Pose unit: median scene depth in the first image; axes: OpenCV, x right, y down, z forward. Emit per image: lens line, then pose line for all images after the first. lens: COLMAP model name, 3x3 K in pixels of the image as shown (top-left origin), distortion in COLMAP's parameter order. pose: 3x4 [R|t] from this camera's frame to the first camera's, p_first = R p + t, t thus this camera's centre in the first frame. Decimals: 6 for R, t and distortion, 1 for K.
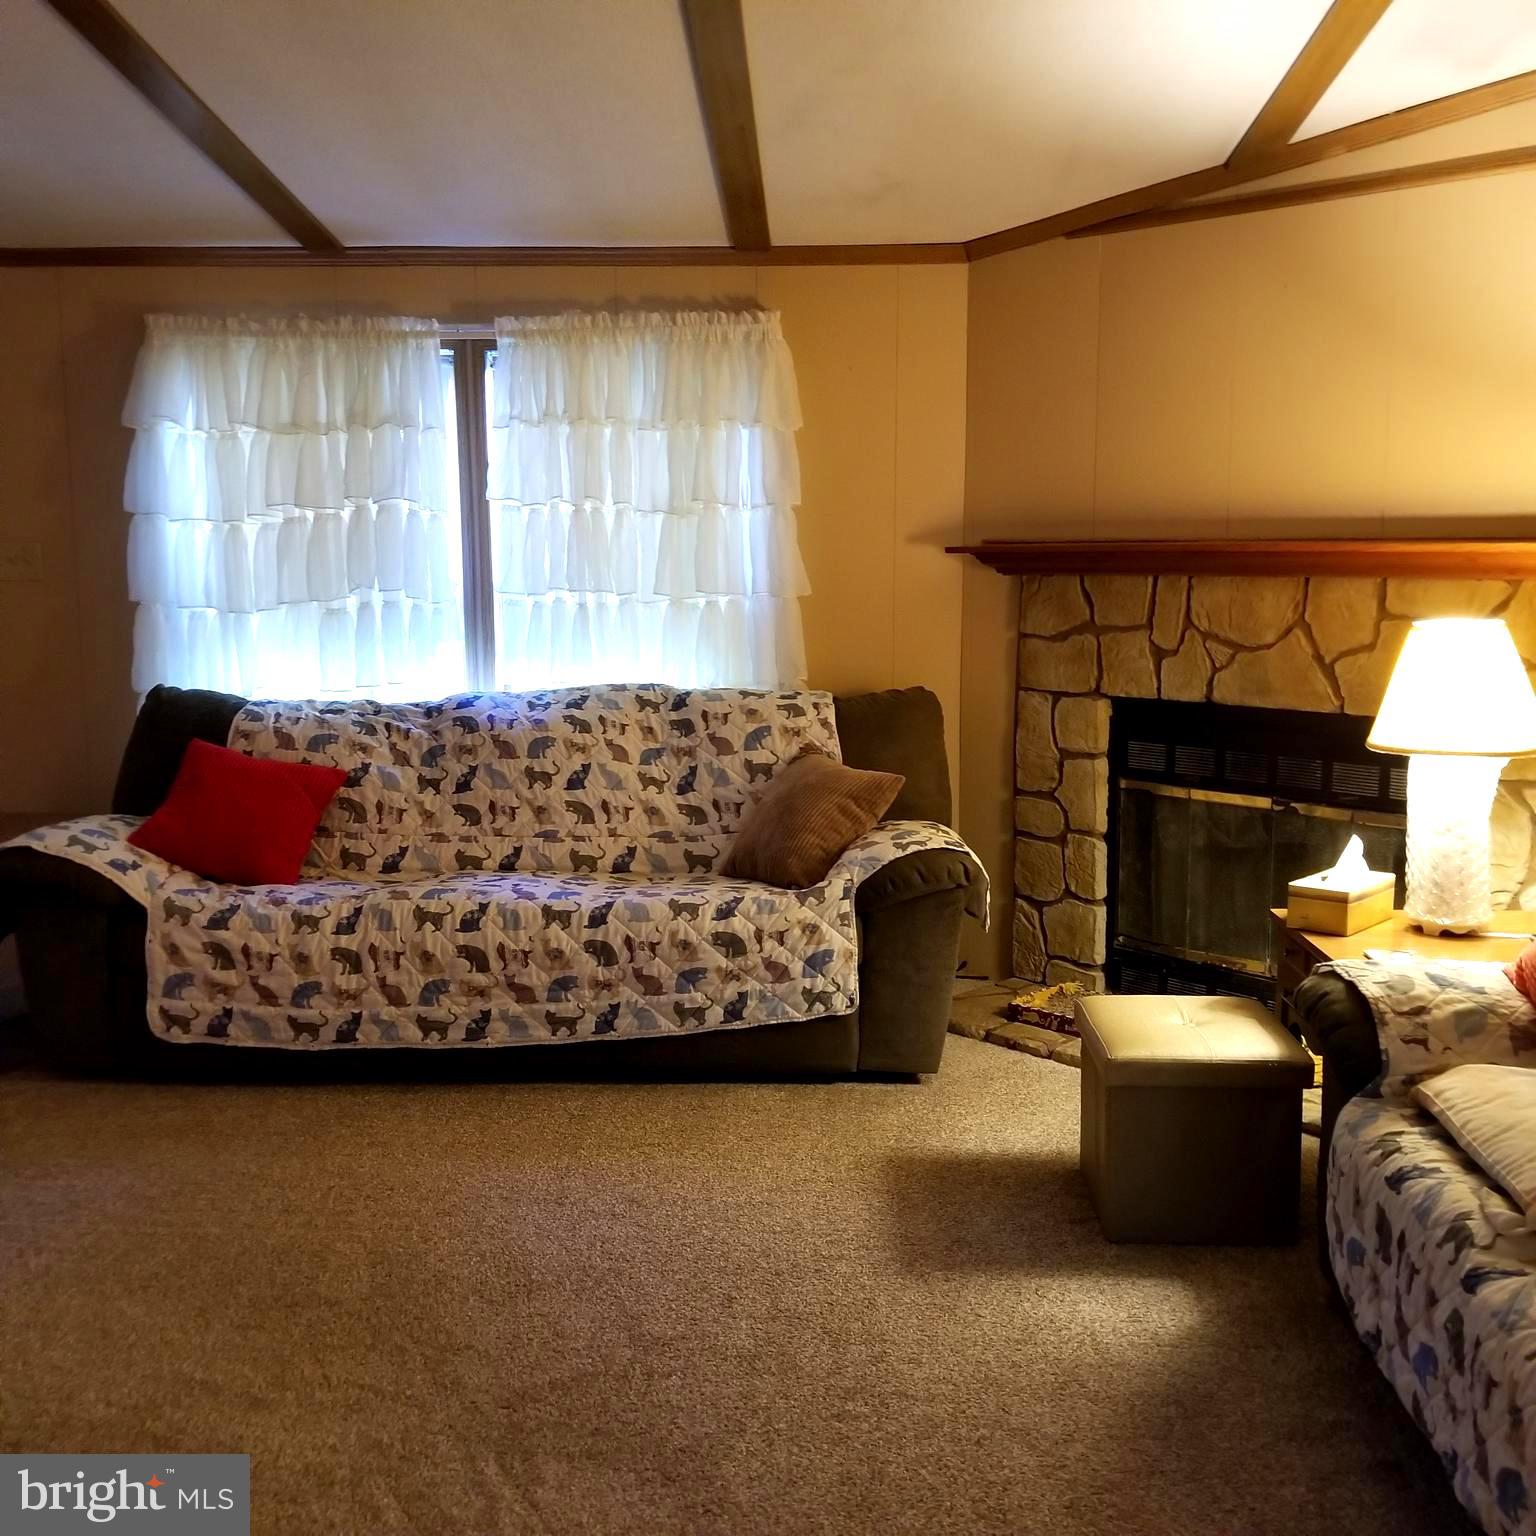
lens RADIAL K [[1614.0, 0, 782.7], [0, 1614.0, 763.4], [0, 0, 1]] dist [0.138176, -0.241071]
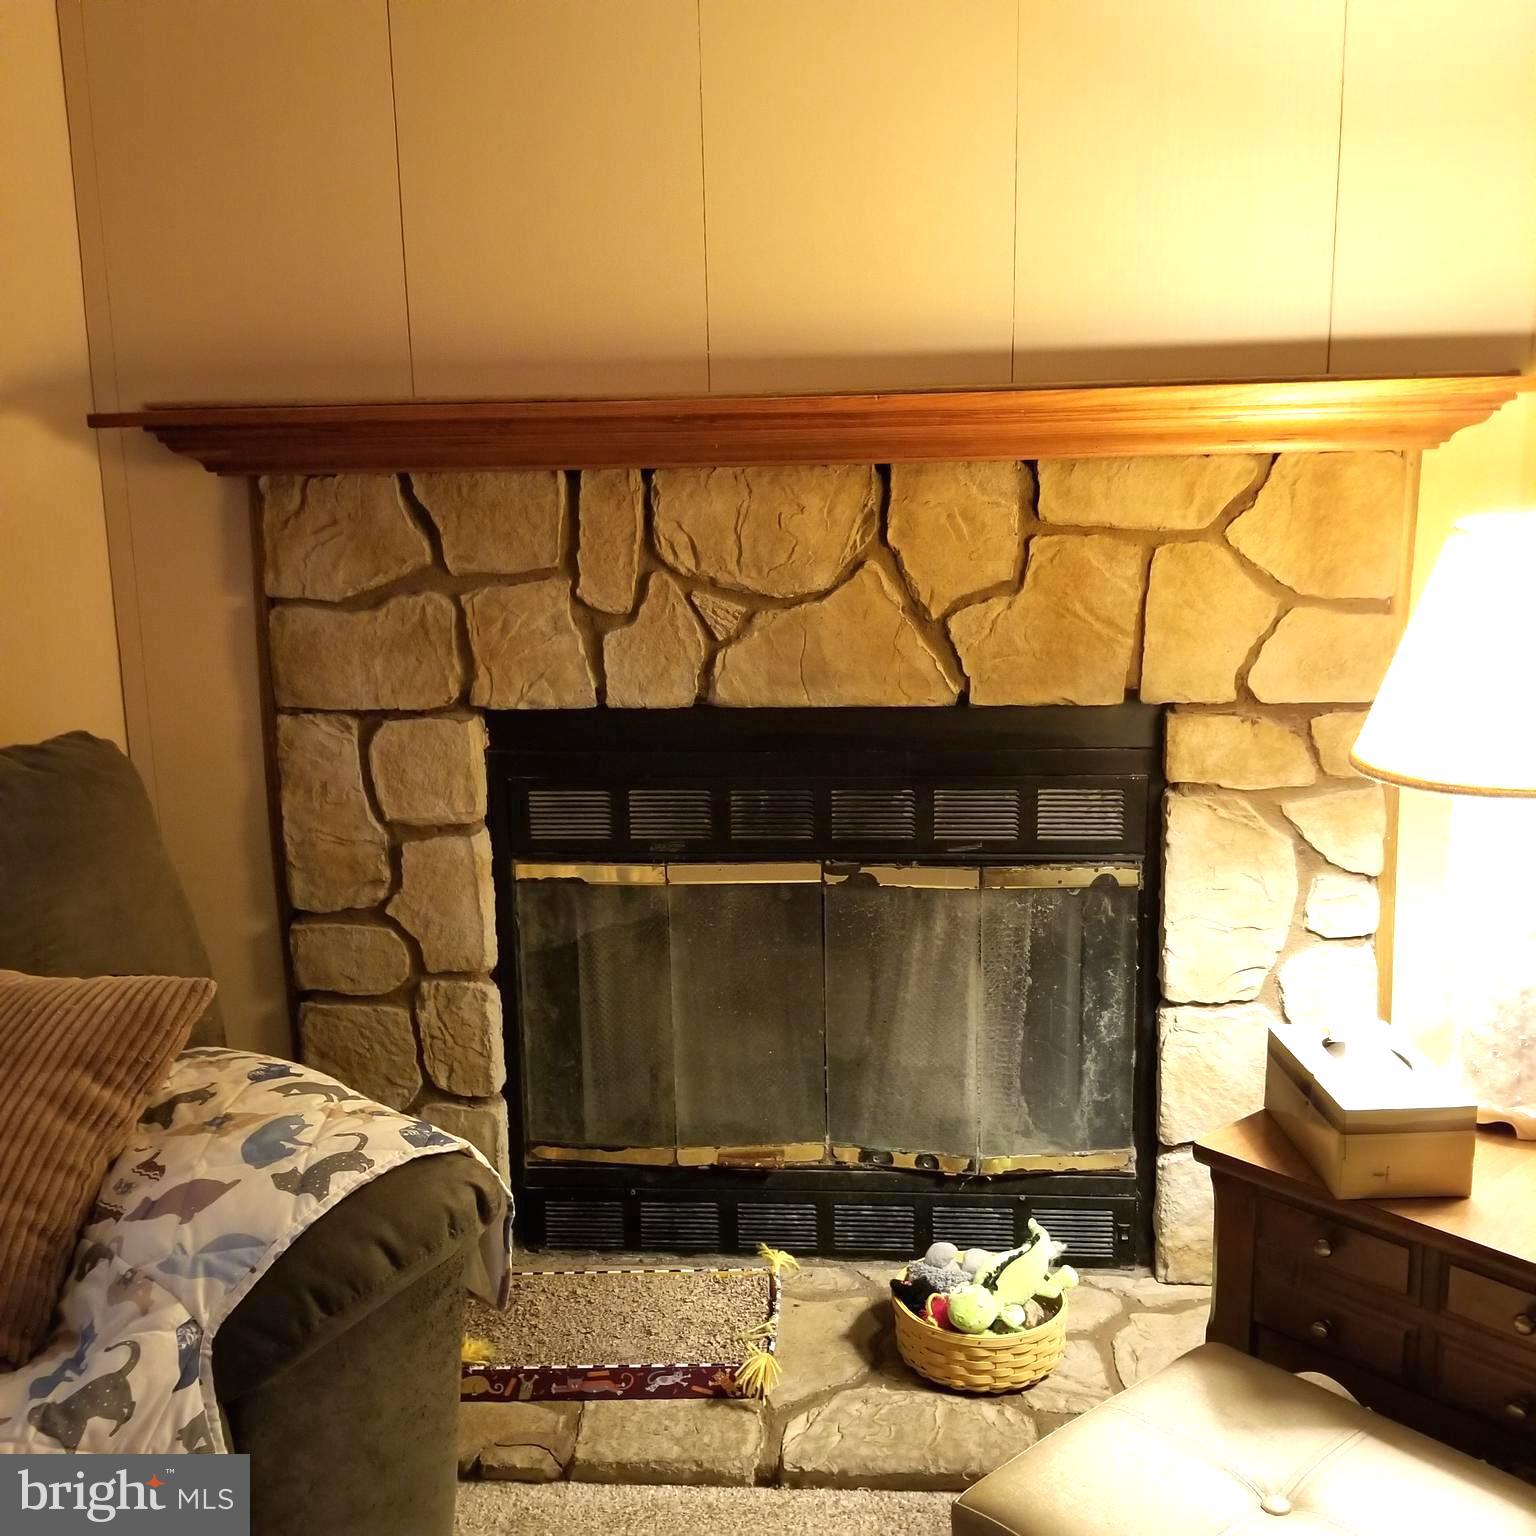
lens RADIAL K [[1582.3, 0, 765.1], [0, 1582.3, 802.2], [0, 0, 1]] dist [0.128676, -0.240652]
pose [[0.744542, -0.148016, 0.650959, -0.068336], [0.108661, 0.988976, 0.100592, -0.055502], [-0.658673, -0.004162, 0.752418, 0.578197]]
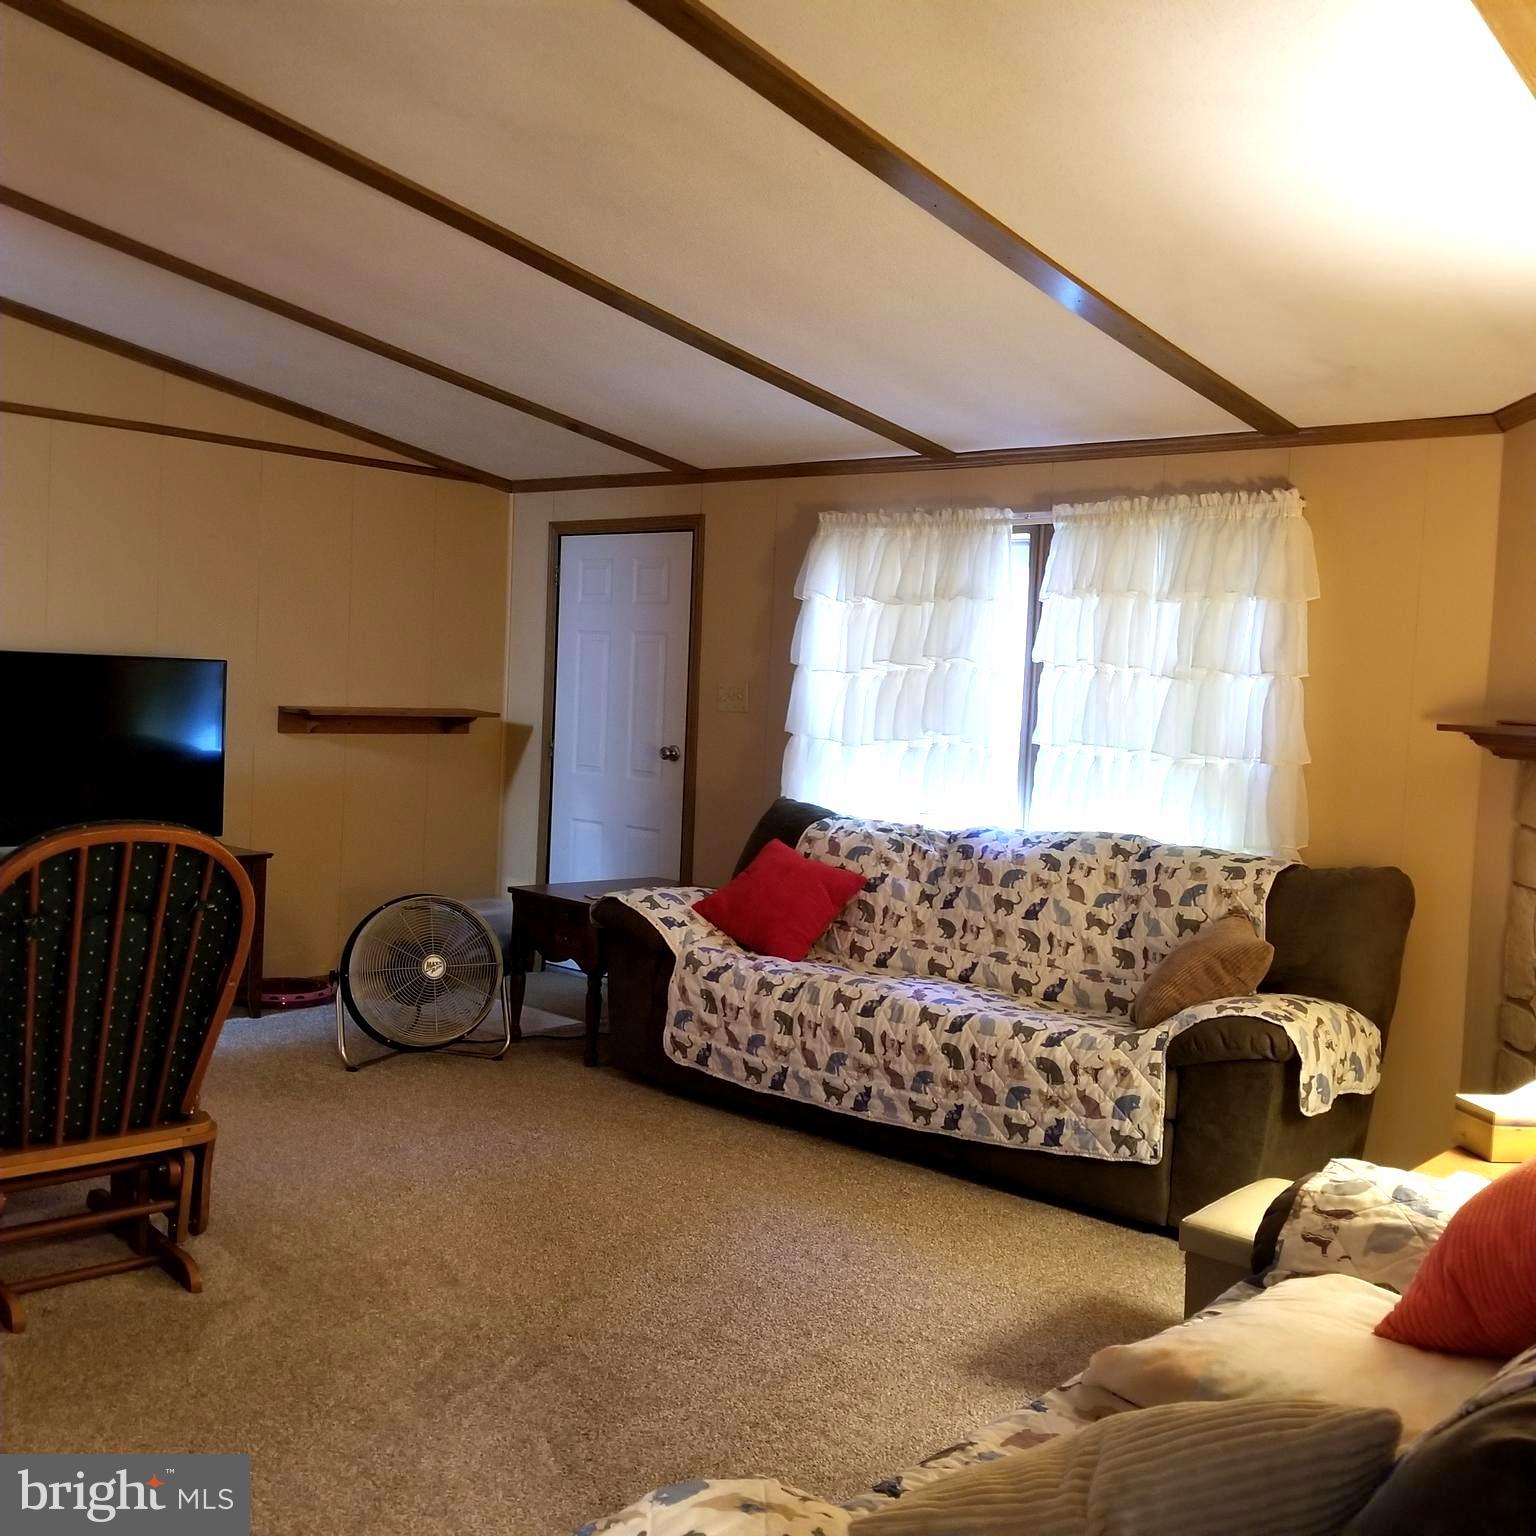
lens RADIAL K [[1614.0, 0, 782.7], [0, 1614.0, 763.4], [0, 0, 1]] dist [0.138176, -0.241071]
pose [[0.774124, 0.075327, -0.628536, 0.434526], [-0.140791, 0.988514, -0.054934, -0.004832], [0.617179, 0.131018, 0.775838, 0.022827]]
